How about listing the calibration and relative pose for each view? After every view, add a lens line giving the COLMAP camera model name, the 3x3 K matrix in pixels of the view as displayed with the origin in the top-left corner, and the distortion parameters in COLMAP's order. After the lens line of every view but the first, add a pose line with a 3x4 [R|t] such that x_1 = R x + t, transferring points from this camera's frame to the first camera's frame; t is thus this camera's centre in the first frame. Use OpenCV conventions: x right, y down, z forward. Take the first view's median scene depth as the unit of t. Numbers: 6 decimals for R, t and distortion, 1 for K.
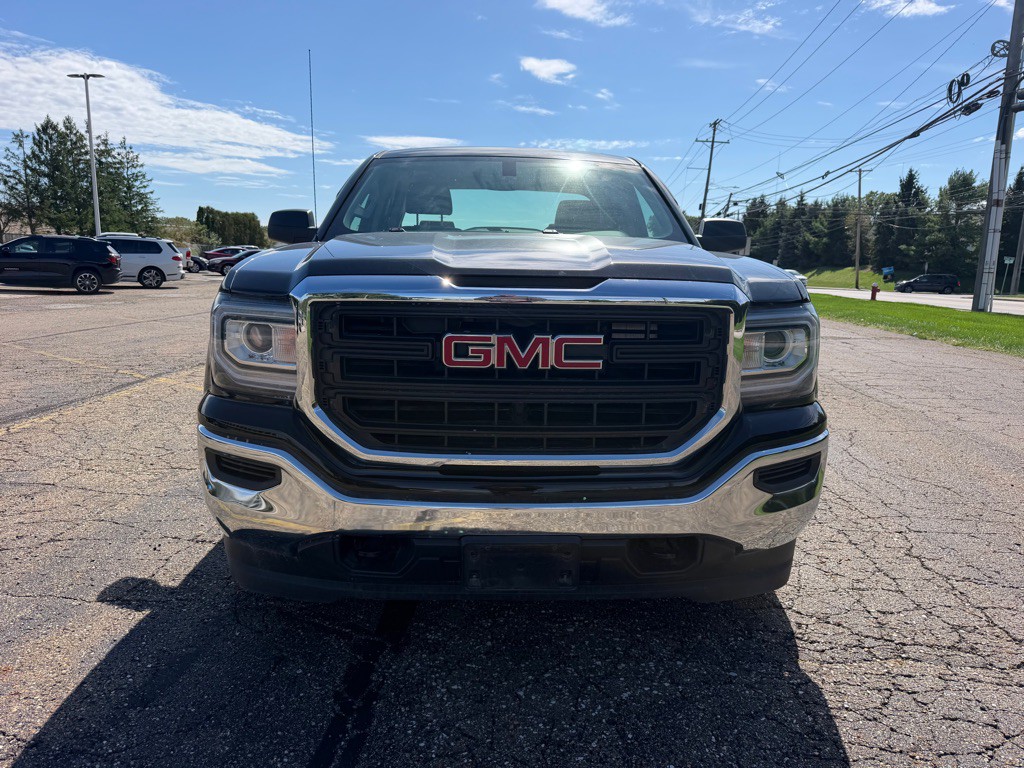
lens RADIAL K [[722.6, 0, 494.0], [0, 722.6, 378.0], [0, 0, 1]] dist [0.005789, -0.012403]
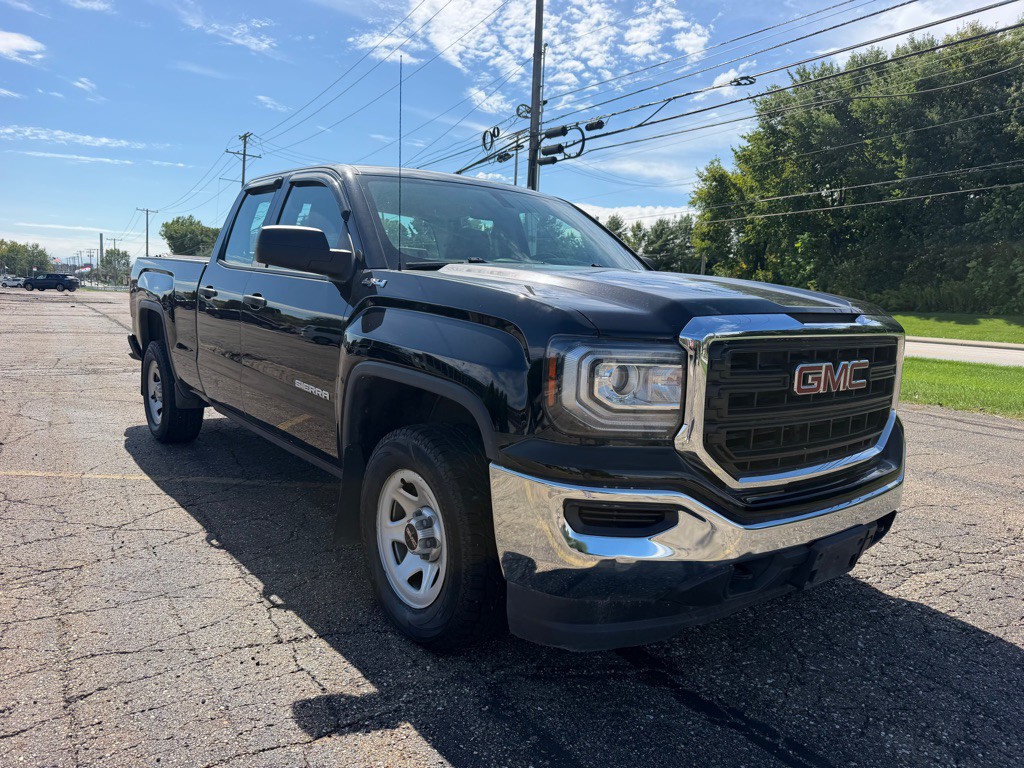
lens RADIAL K [[722.6, 0, 509.7], [0, 722.6, 391.2], [0, 0, 1]] dist [0.005789, -0.012403]
pose [[0.807243, -0.068288, 0.586256, -0.782560], [0.070154, 0.997344, 0.019573, -0.053111], [-0.586035, 0.025328, 0.809890, 0.251635]]
